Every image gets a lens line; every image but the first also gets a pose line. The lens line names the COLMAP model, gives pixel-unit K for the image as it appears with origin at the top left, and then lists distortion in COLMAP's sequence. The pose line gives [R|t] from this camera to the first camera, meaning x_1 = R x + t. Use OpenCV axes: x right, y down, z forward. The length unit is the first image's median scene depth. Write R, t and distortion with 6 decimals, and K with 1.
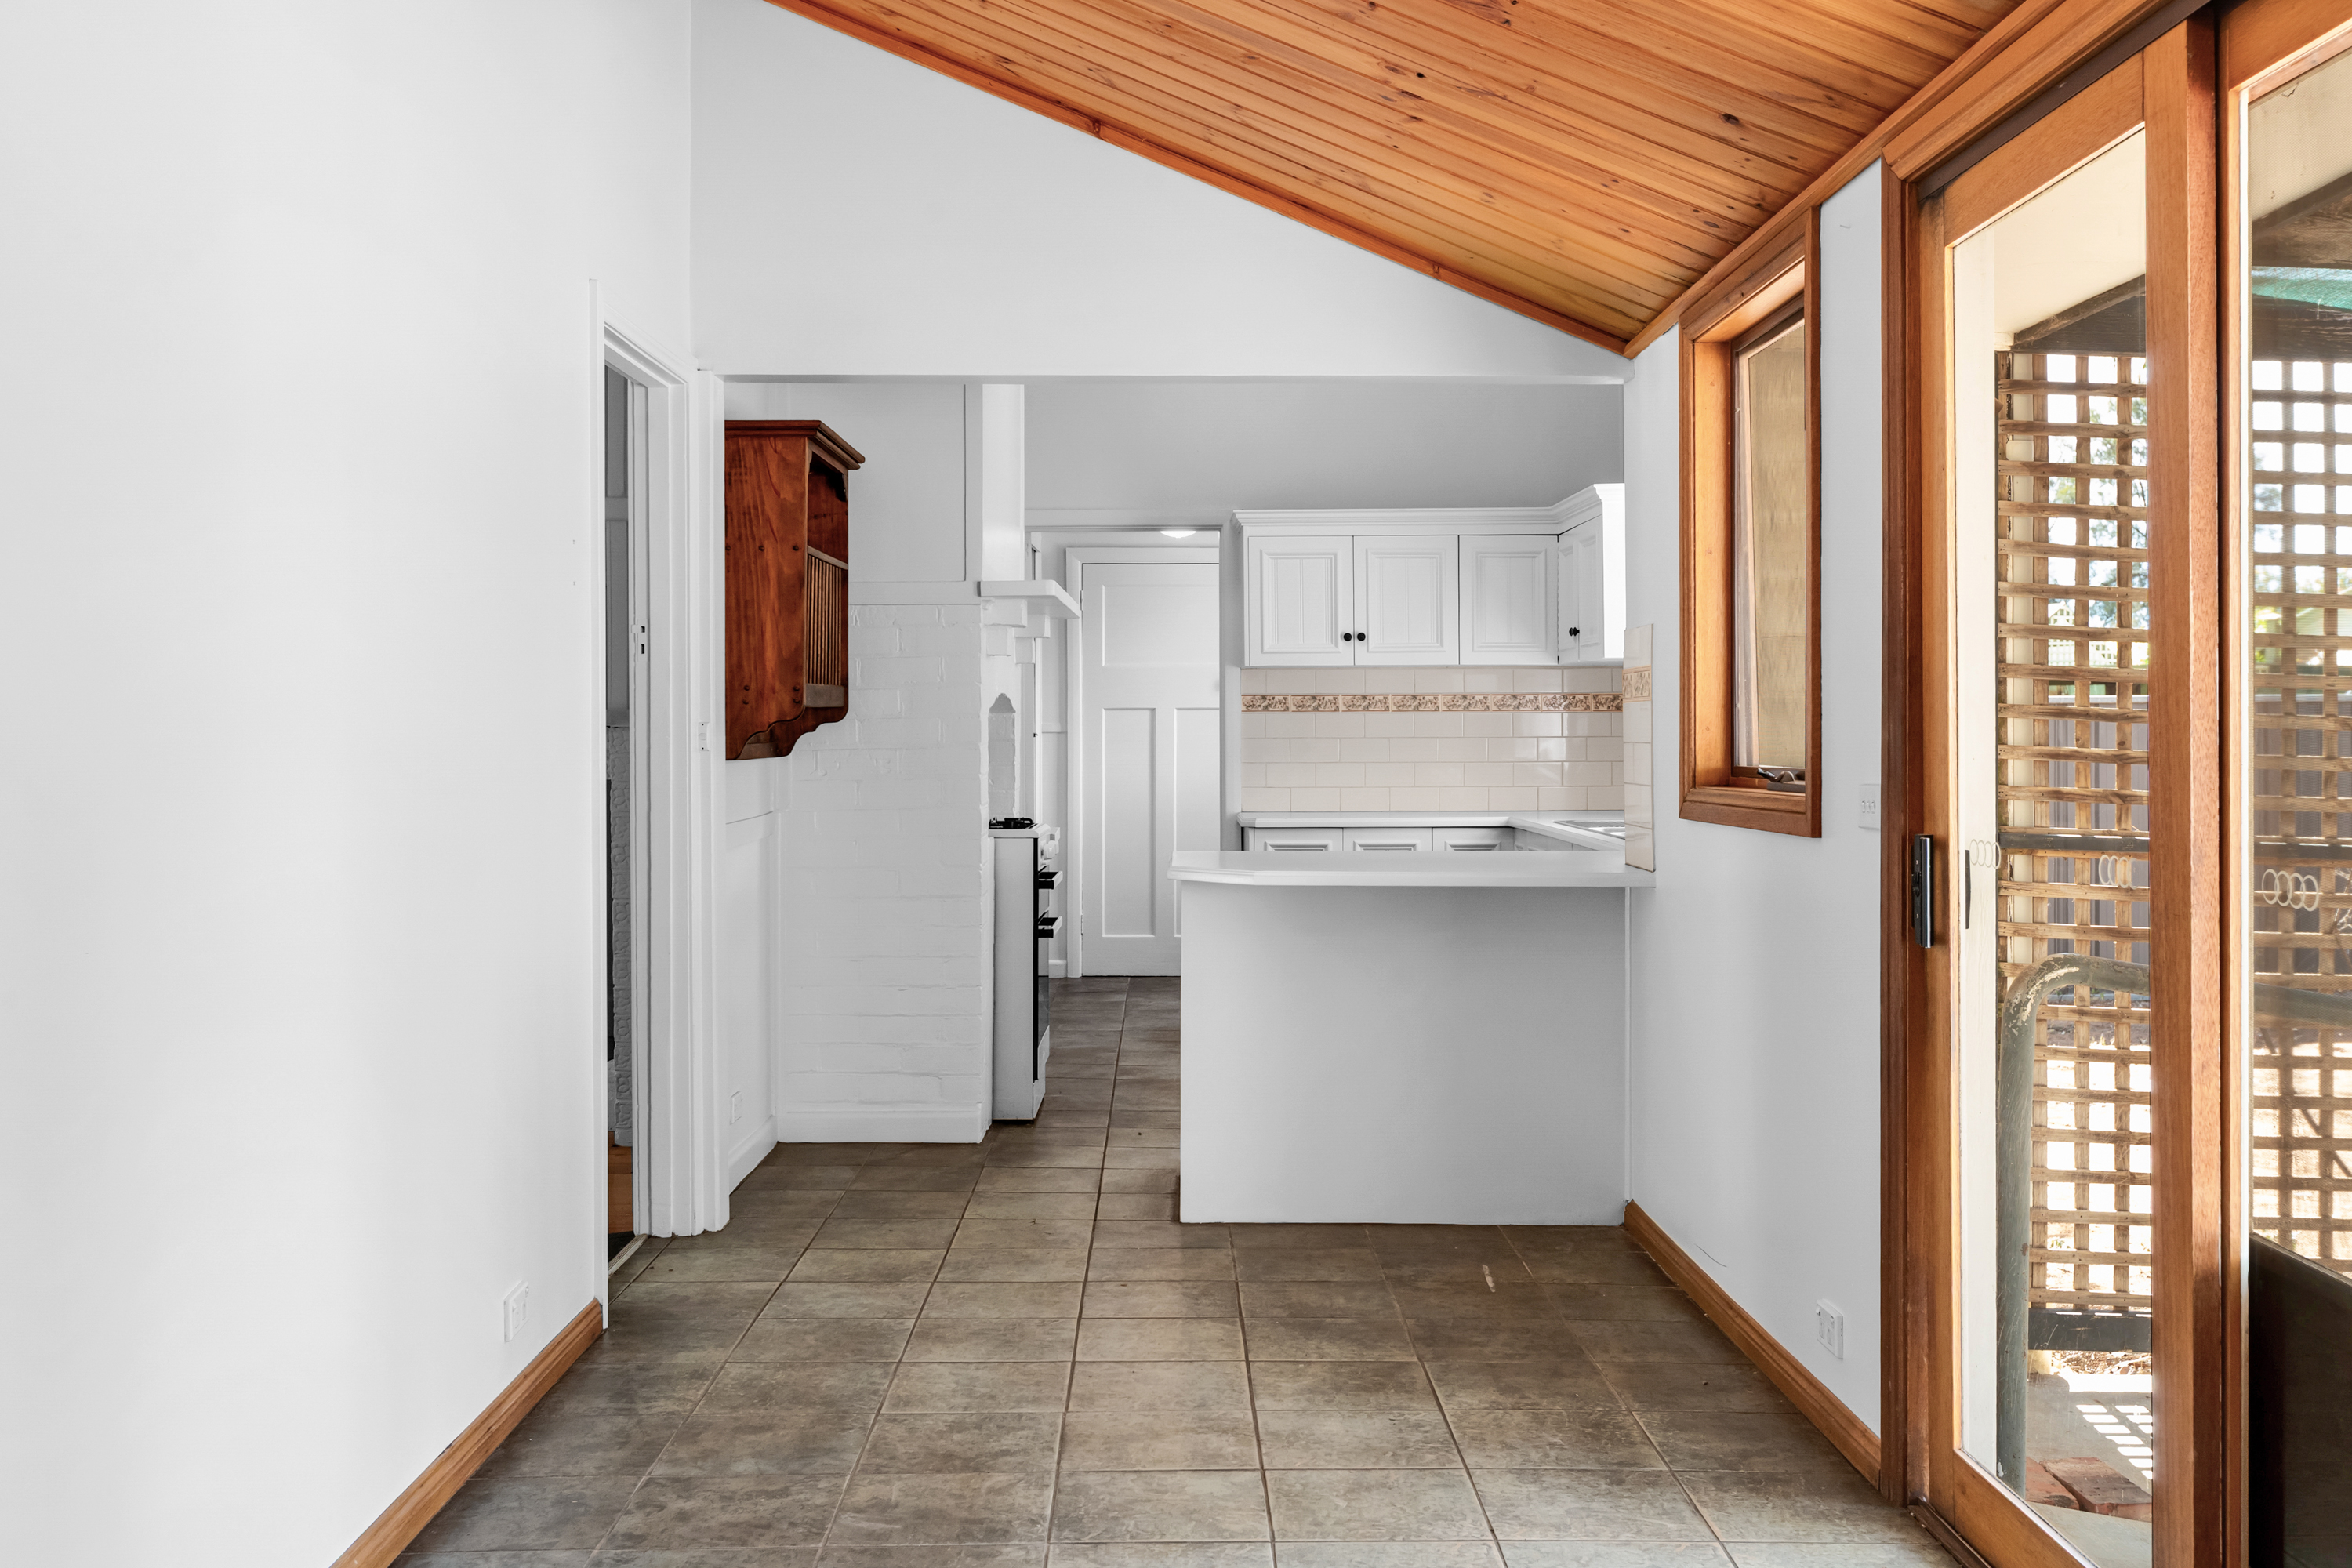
lens RADIAL K [[2294.7, 0, 1181.4], [0, 2294.7, 771.9], [0, 0, 1]] dist [-0.010778, 0.000000]
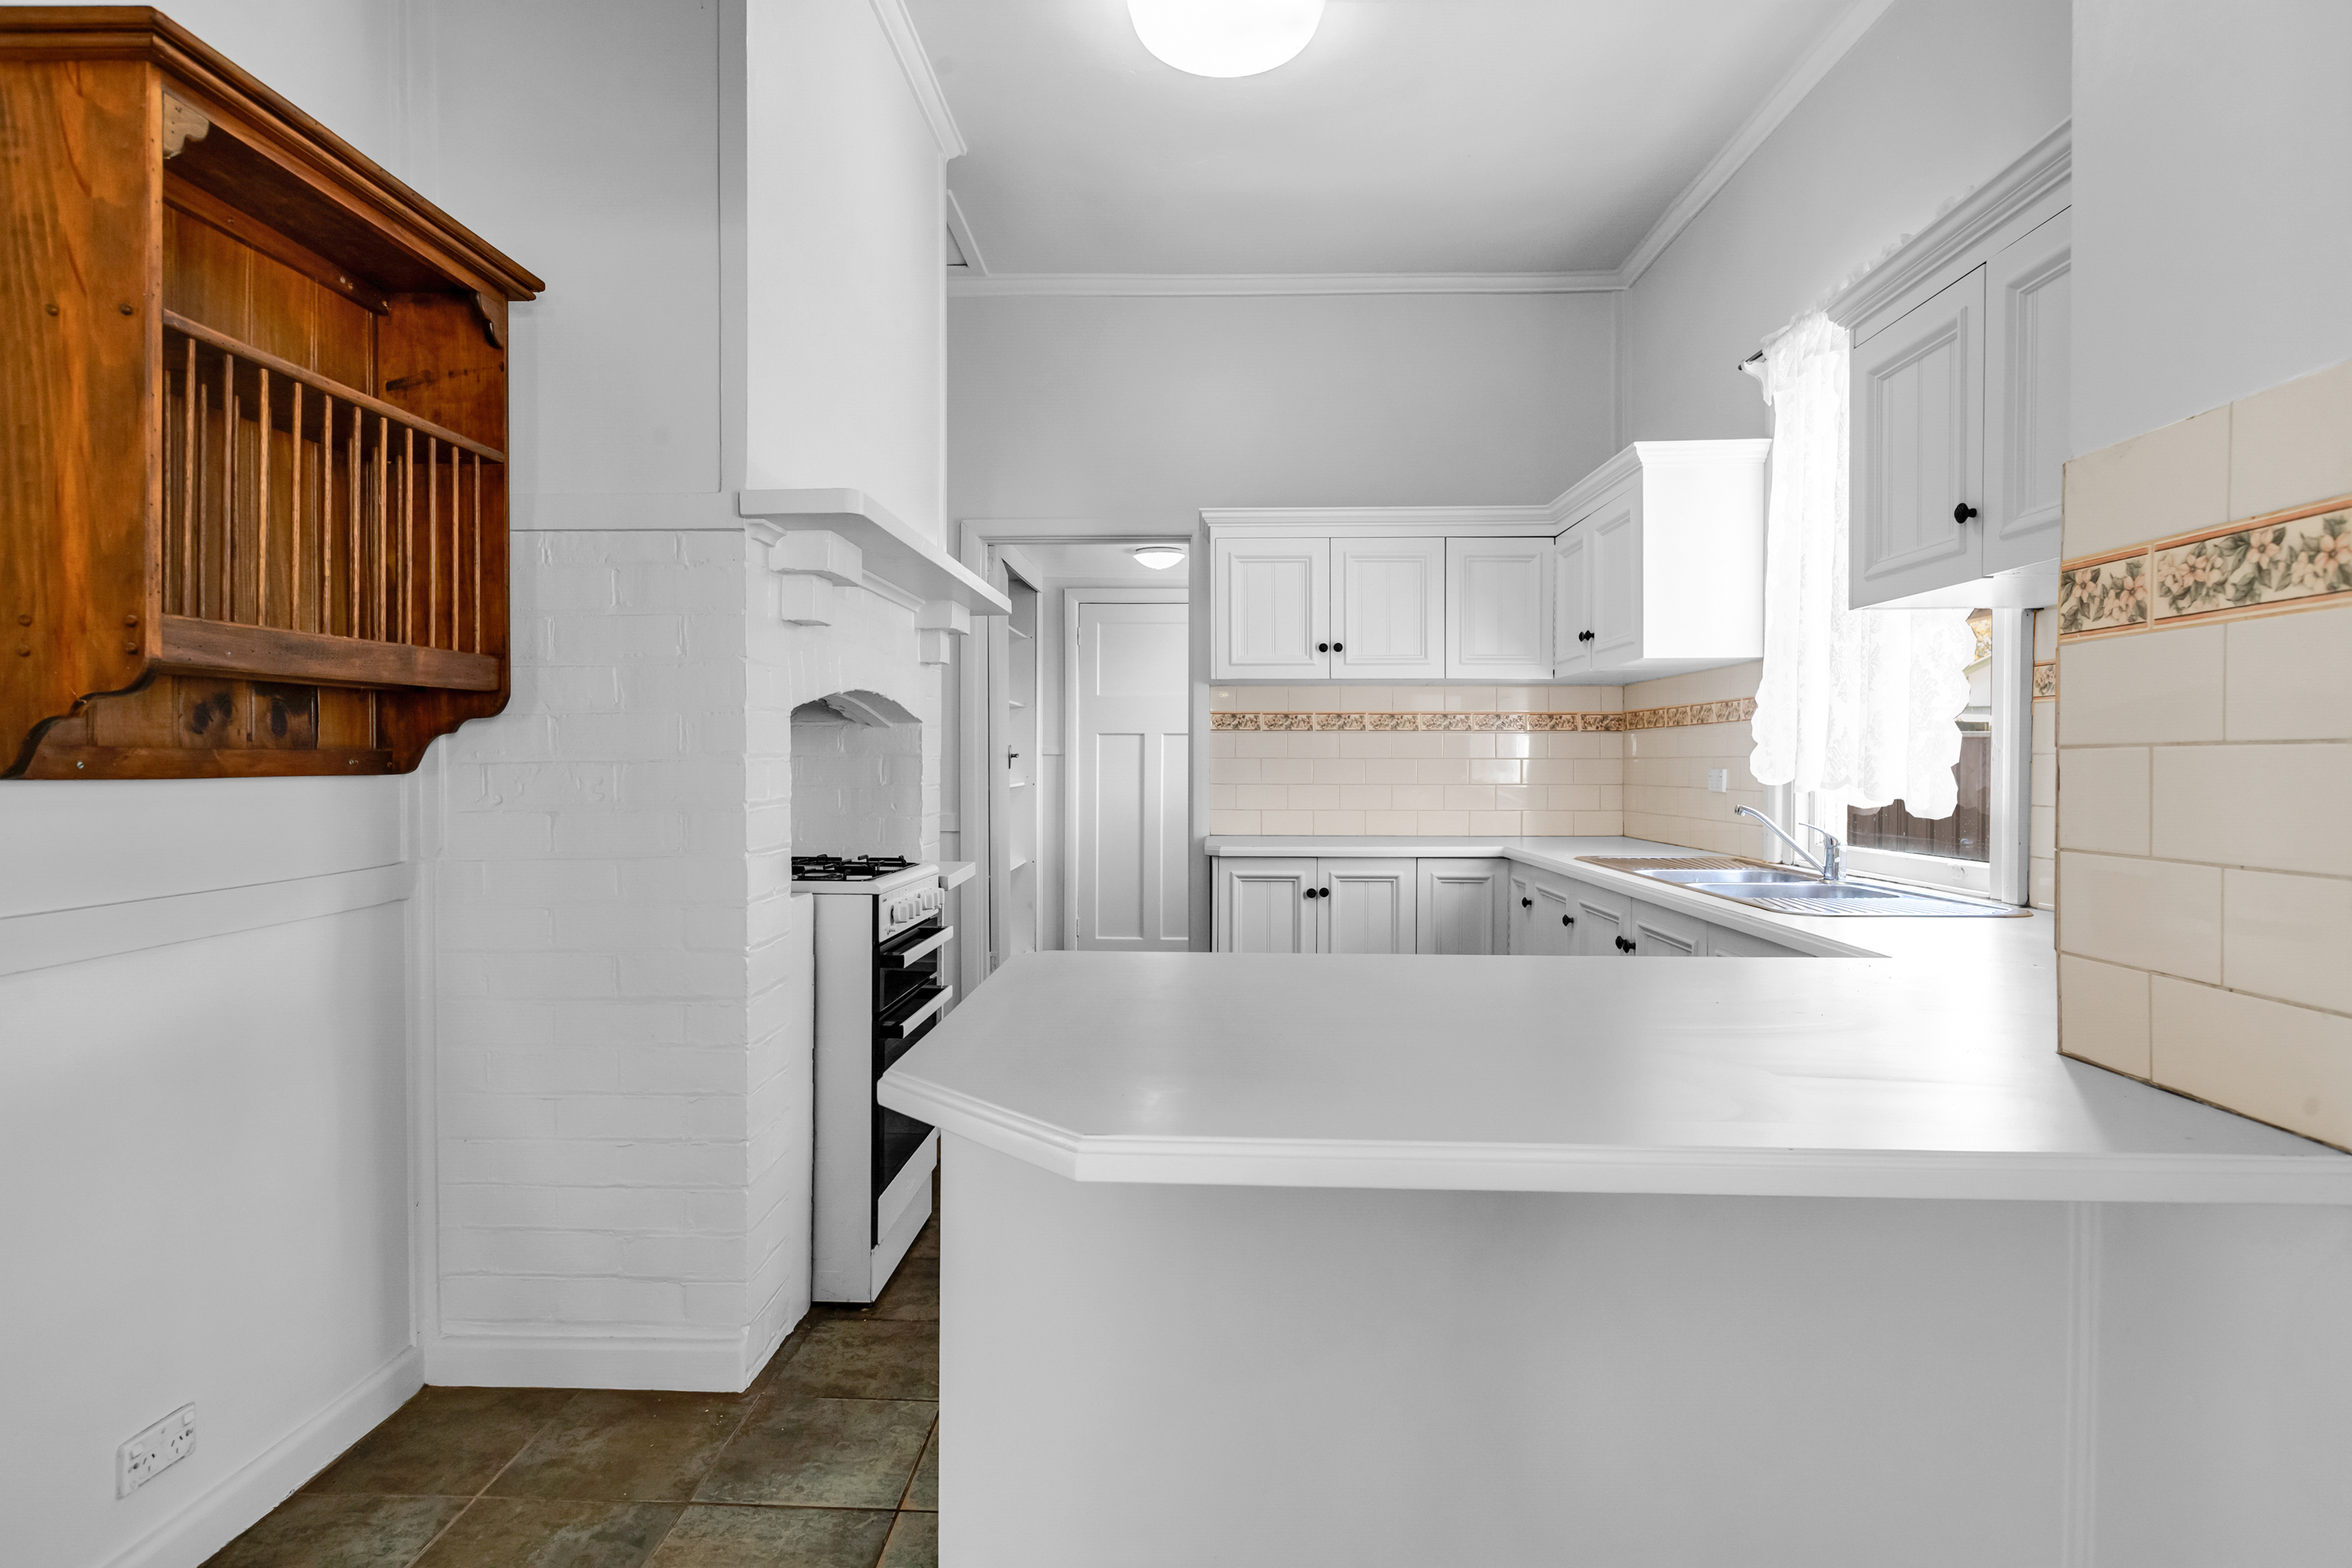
lens RADIAL K [[1076.3, 0, 1177.7], [0, 1076.3, 780.2], [0, 0, 1]] dist [0.003012, -0.000358]
pose [[0.998904, 0.005407, -0.046492, 0.034630], [-0.005601, 0.999976, -0.004054, -0.003779], [0.046469, 0.004310, 0.998910, 0.567127]]
